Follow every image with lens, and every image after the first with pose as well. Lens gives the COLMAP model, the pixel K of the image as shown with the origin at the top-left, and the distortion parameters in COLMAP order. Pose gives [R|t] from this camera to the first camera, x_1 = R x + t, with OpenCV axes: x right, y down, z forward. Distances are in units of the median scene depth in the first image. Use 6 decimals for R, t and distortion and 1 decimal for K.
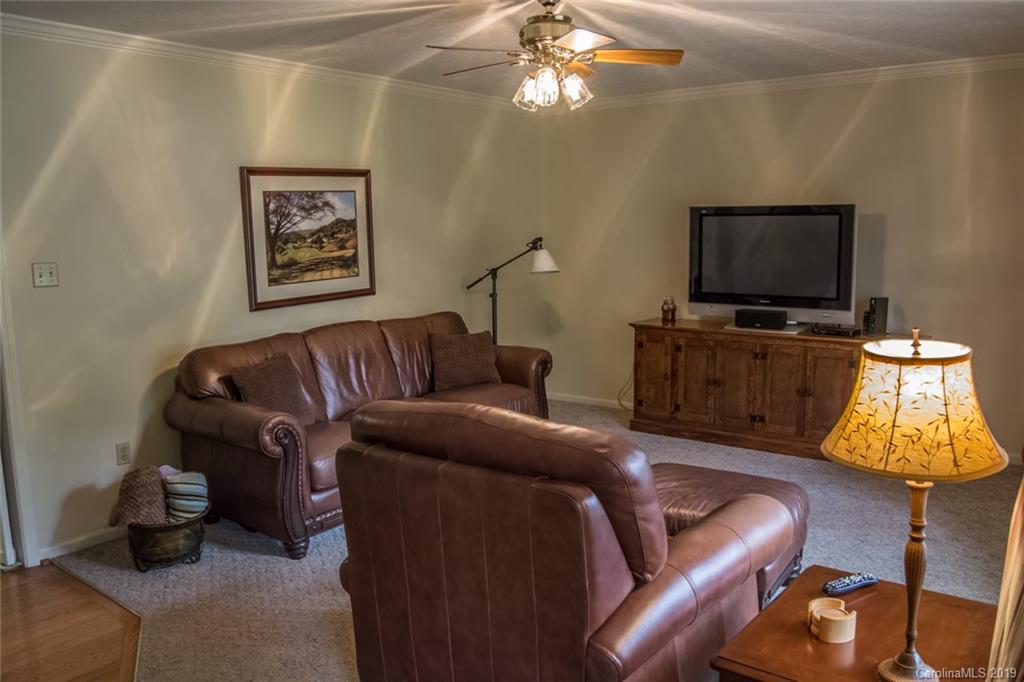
lens RADIAL K [[802.0, 0, 512.0], [0, 802.0, 341.0], [0, 0, 1]] dist [-0.092243, -0.000522]
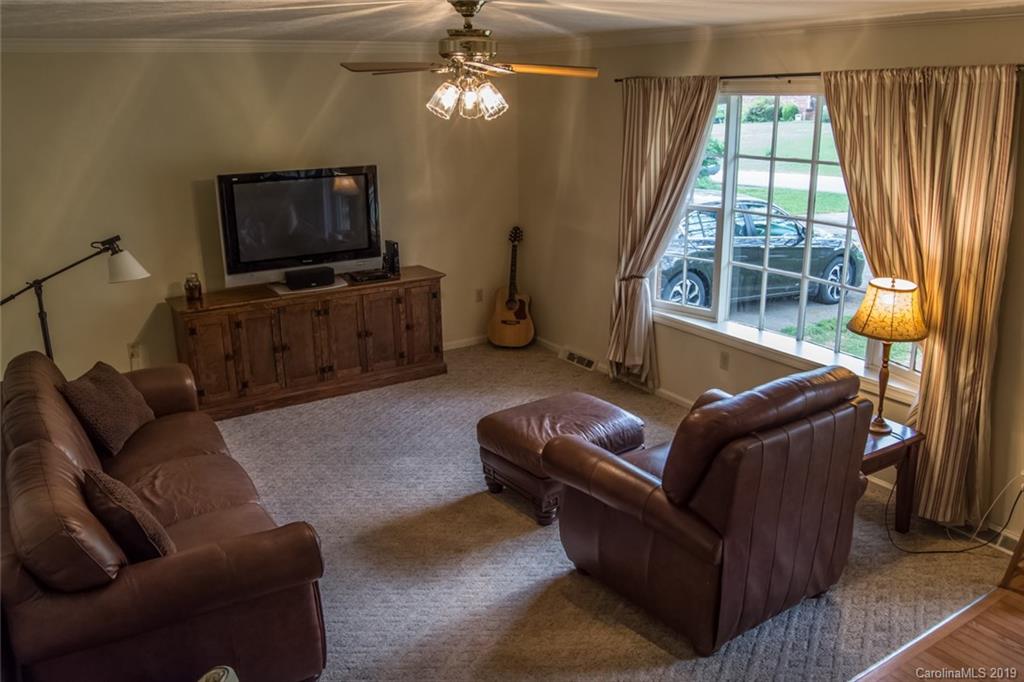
lens RADIAL K [[816.4, 0, 512.0], [0, 816.4, 341.0], [0, 0, 1]] dist [-0.093658, 0.044024]
pose [[0.347377, -0.257390, 0.901709, -0.586648], [0.141700, 0.964958, 0.220855, -0.147066], [-0.926958, 0.051053, 0.371676, 0.355496]]
